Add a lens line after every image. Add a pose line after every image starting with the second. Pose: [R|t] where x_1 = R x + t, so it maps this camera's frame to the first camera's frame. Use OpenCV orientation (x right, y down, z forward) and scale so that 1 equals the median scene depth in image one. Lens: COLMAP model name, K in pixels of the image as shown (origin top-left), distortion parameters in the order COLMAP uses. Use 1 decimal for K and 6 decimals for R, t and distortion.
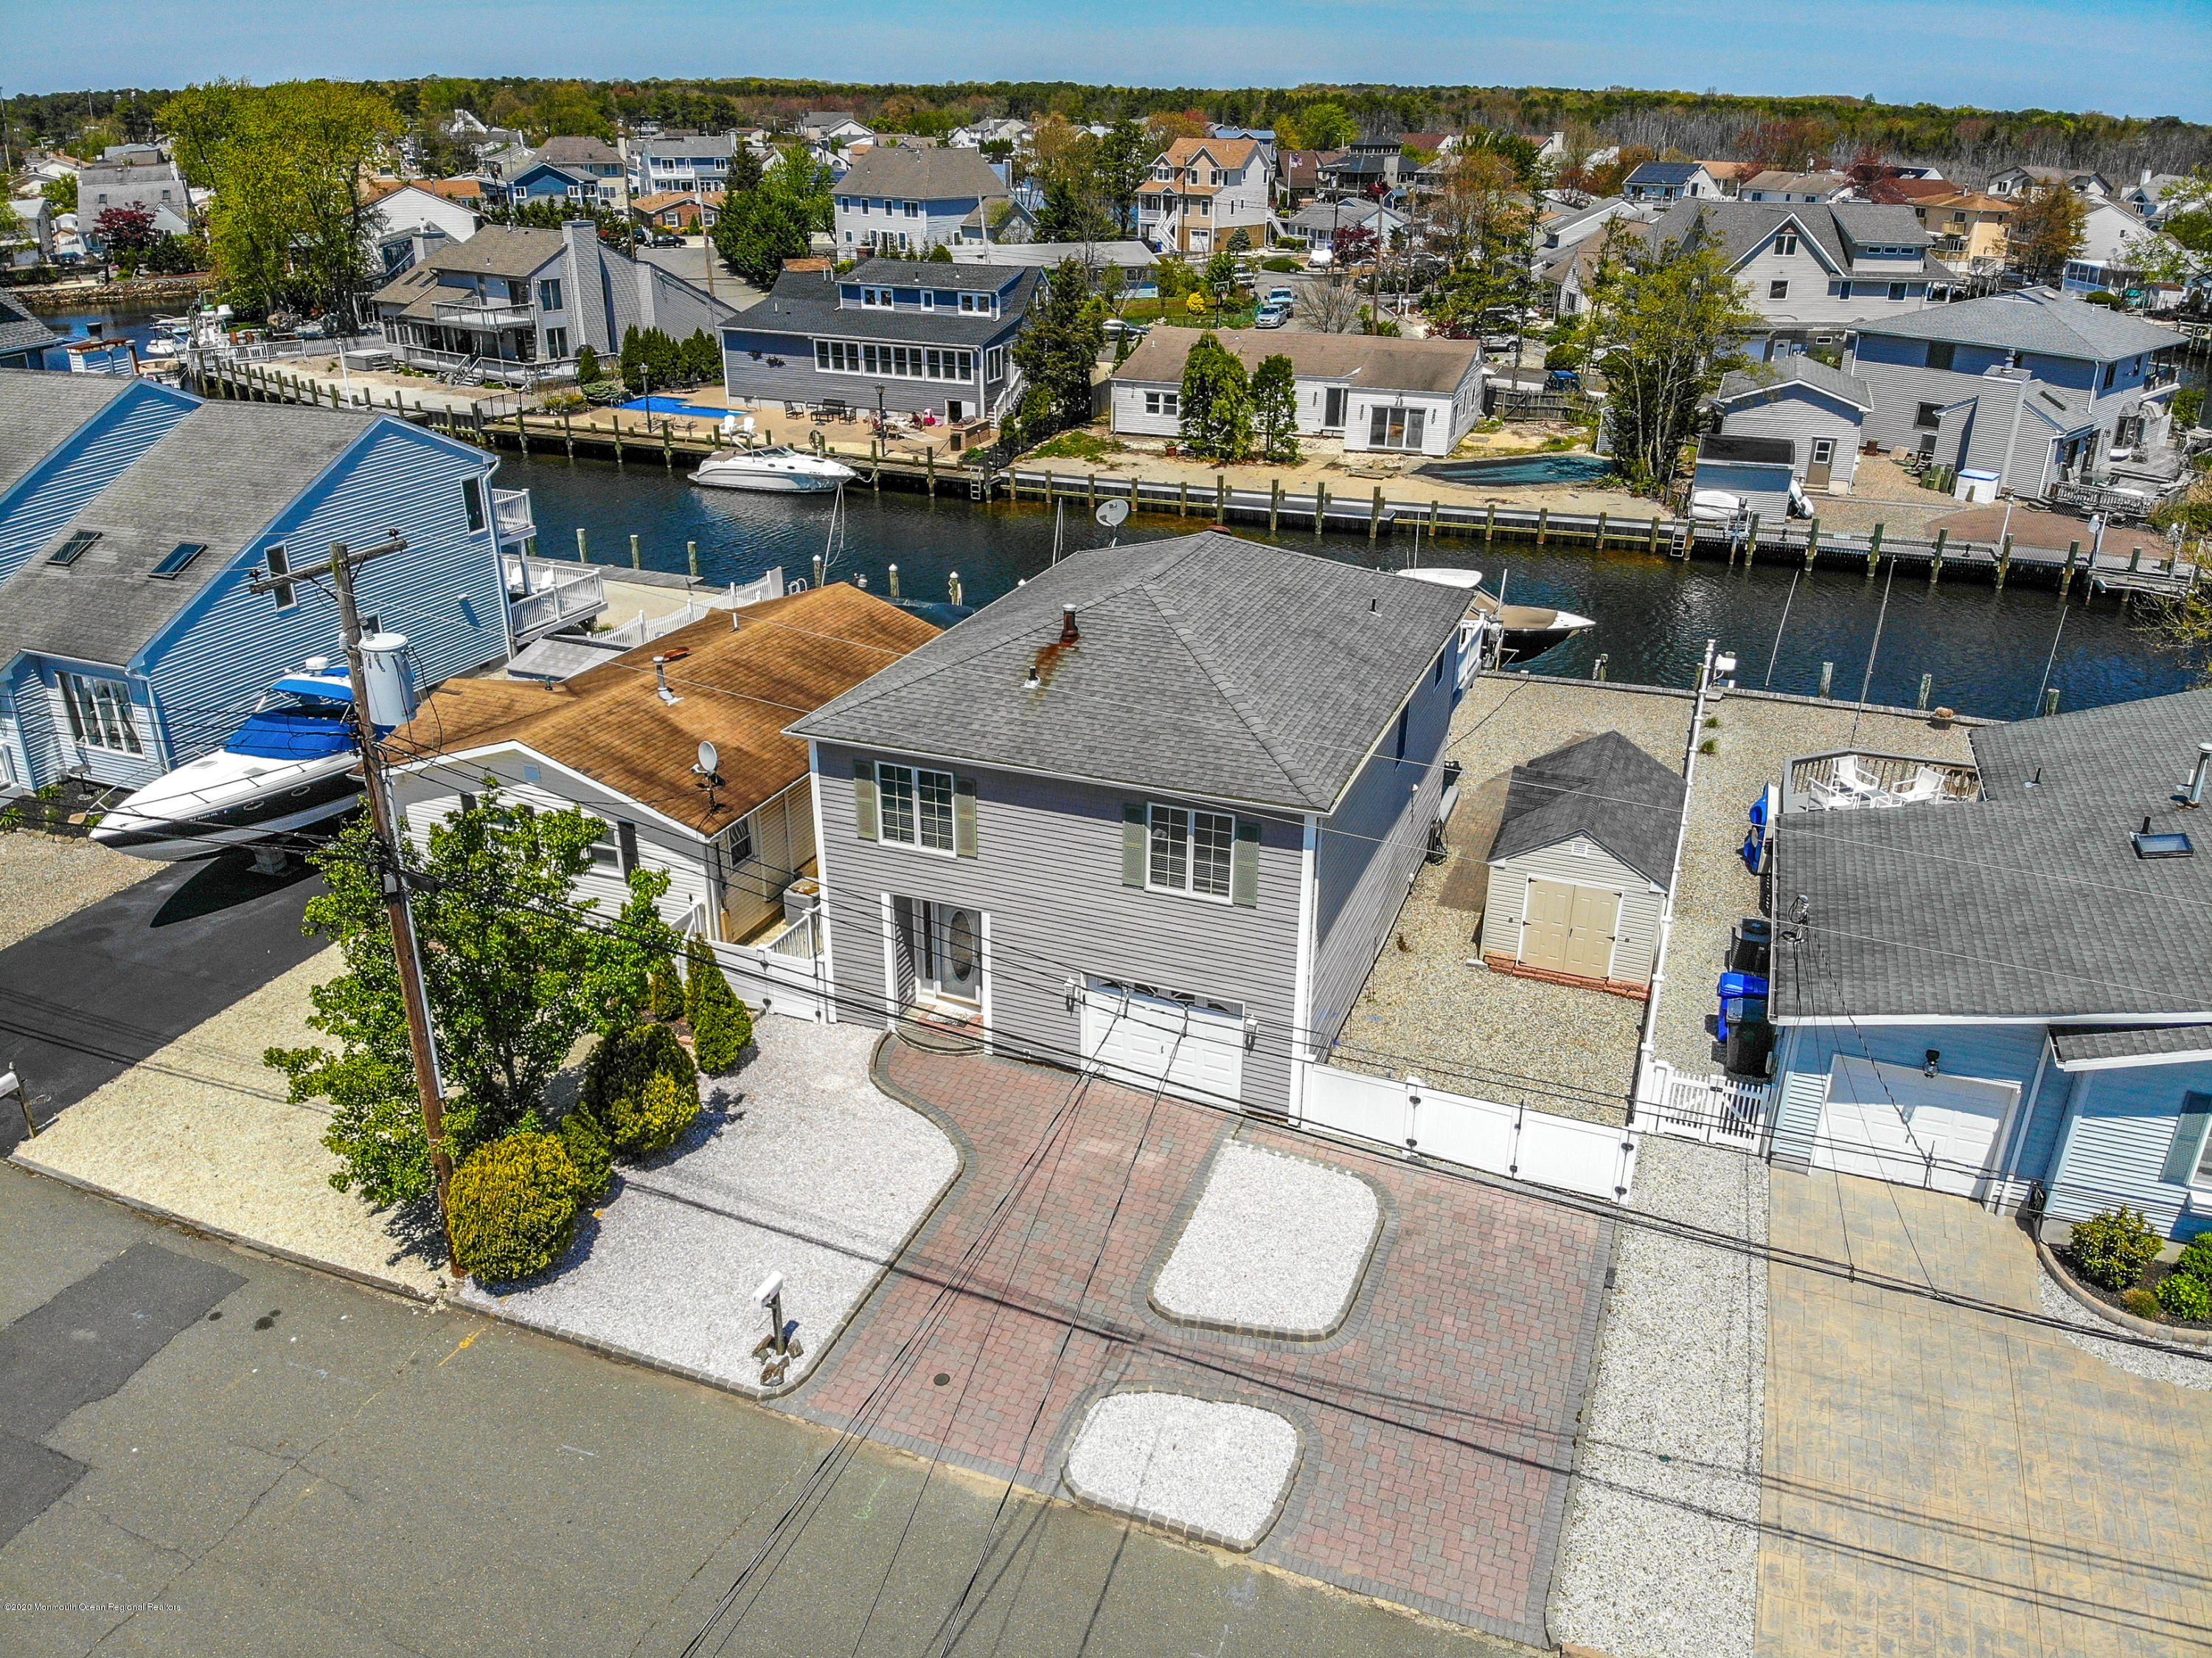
lens RADIAL K [[1592.0, 0, 1106.0], [0, 1592.0, 829.0], [0, 0, 1]] dist [0.165242, -0.316817]
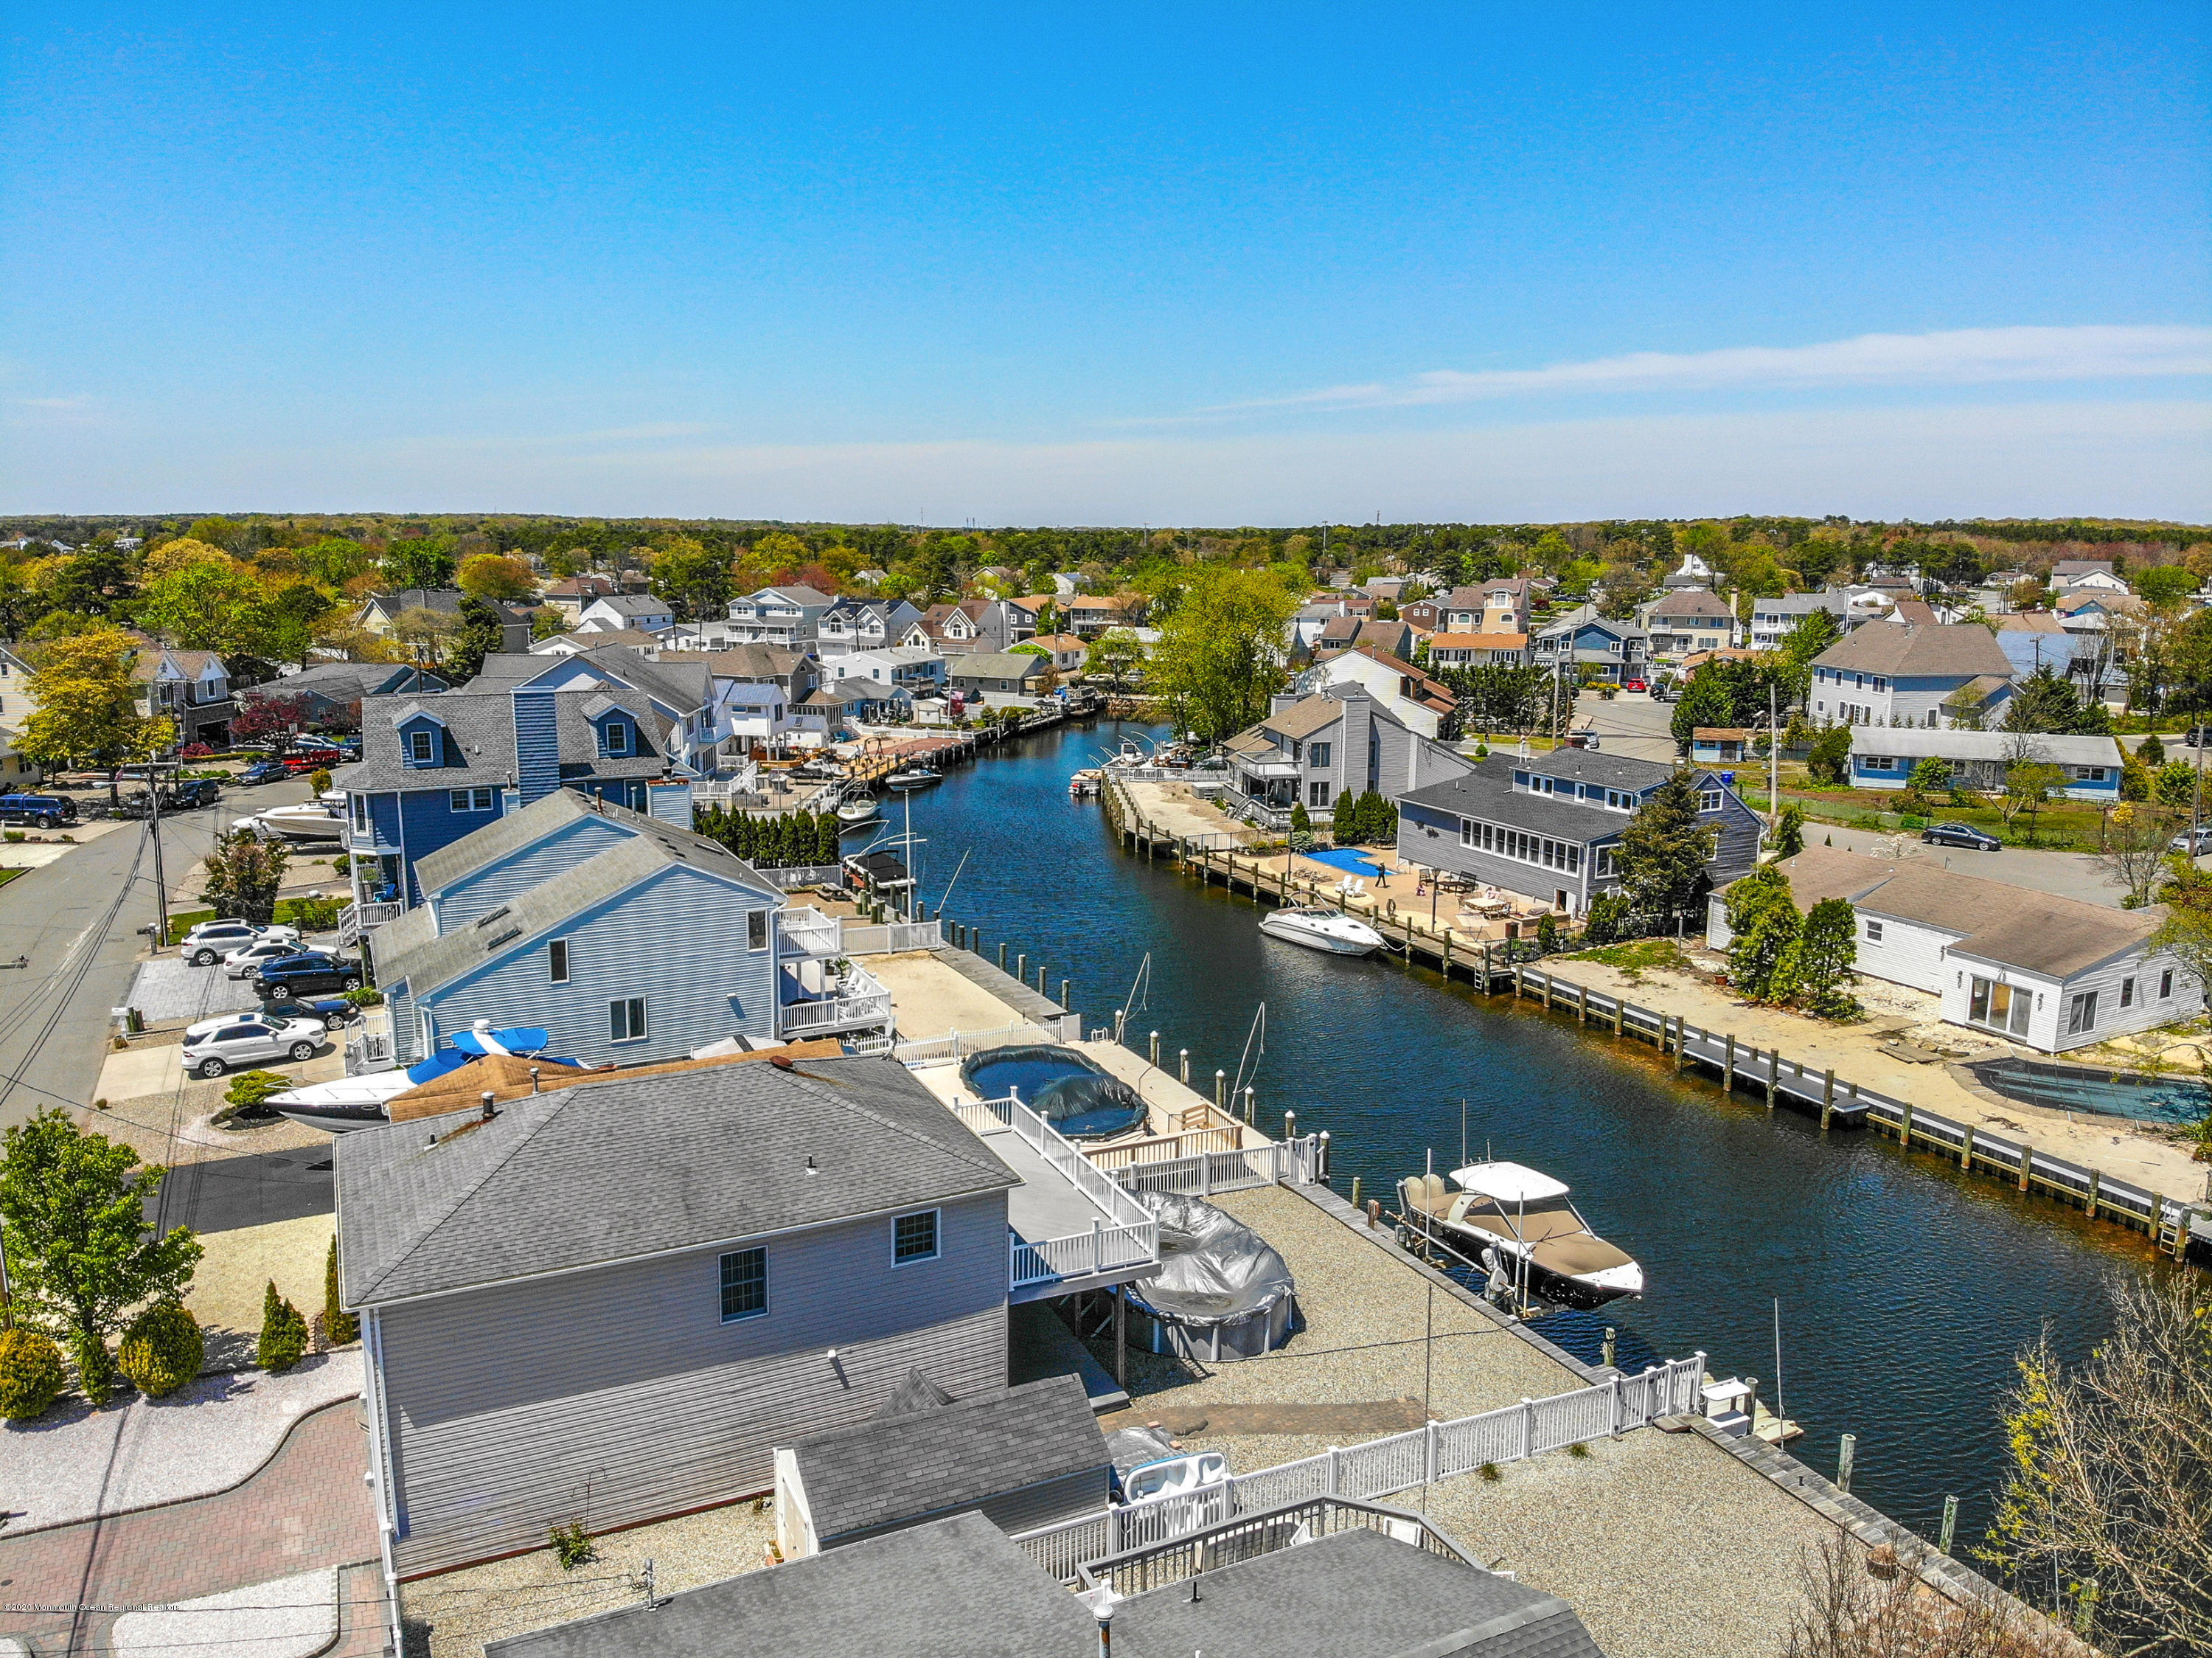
lens RADIAL K [[1585.0, 0, 1110.7], [0, 1585.0, 801.2], [0, 0, 1]] dist [0.172405, -0.310454]
pose [[0.731569, 0.107951, -0.673166, 0.492302], [-0.277053, 0.949253, -0.148865, -0.129149], [0.622935, 0.295408, 0.724352, 0.133013]]
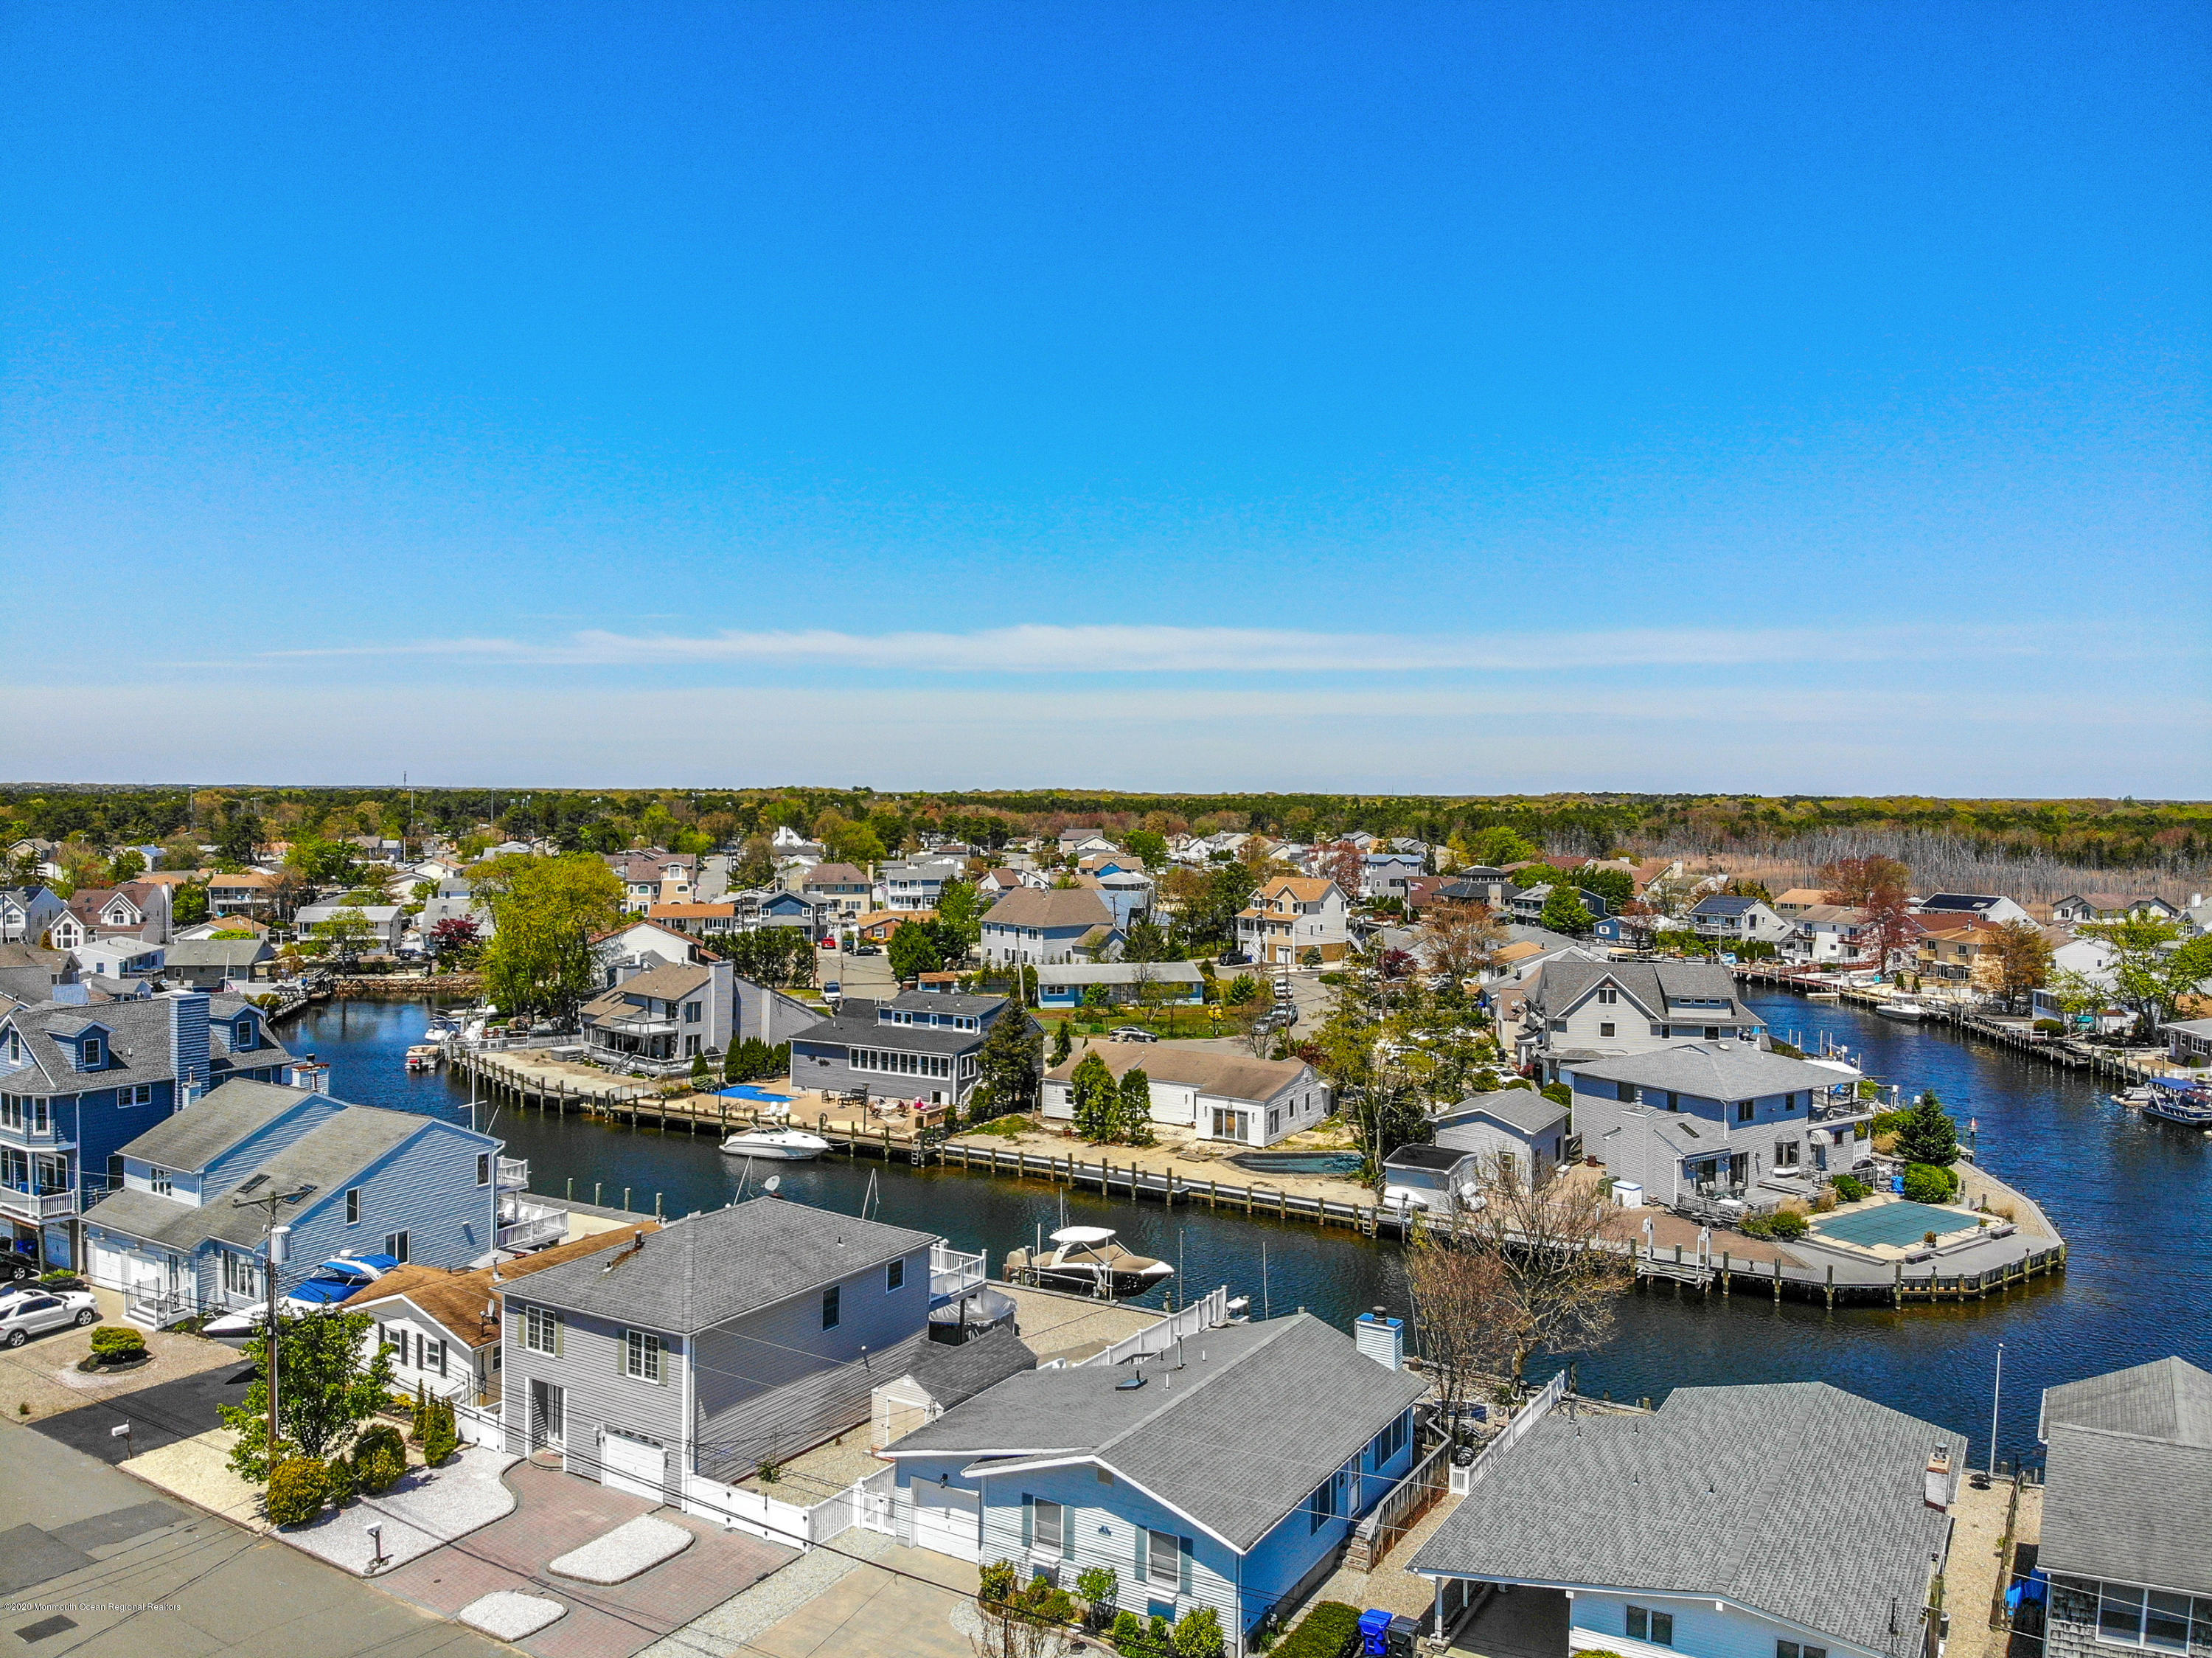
lens RADIAL K [[1573.3, 0, 1089.2], [0, 1573.3, 783.9], [0, 0, 1]] dist [0.212012, -0.343886]
pose [[0.982897, -0.004023, -0.184111, 0.392814], [-0.073538, 0.908016, -0.412431, 0.064889], [0.168834, 0.418917, 0.892191, -0.421480]]
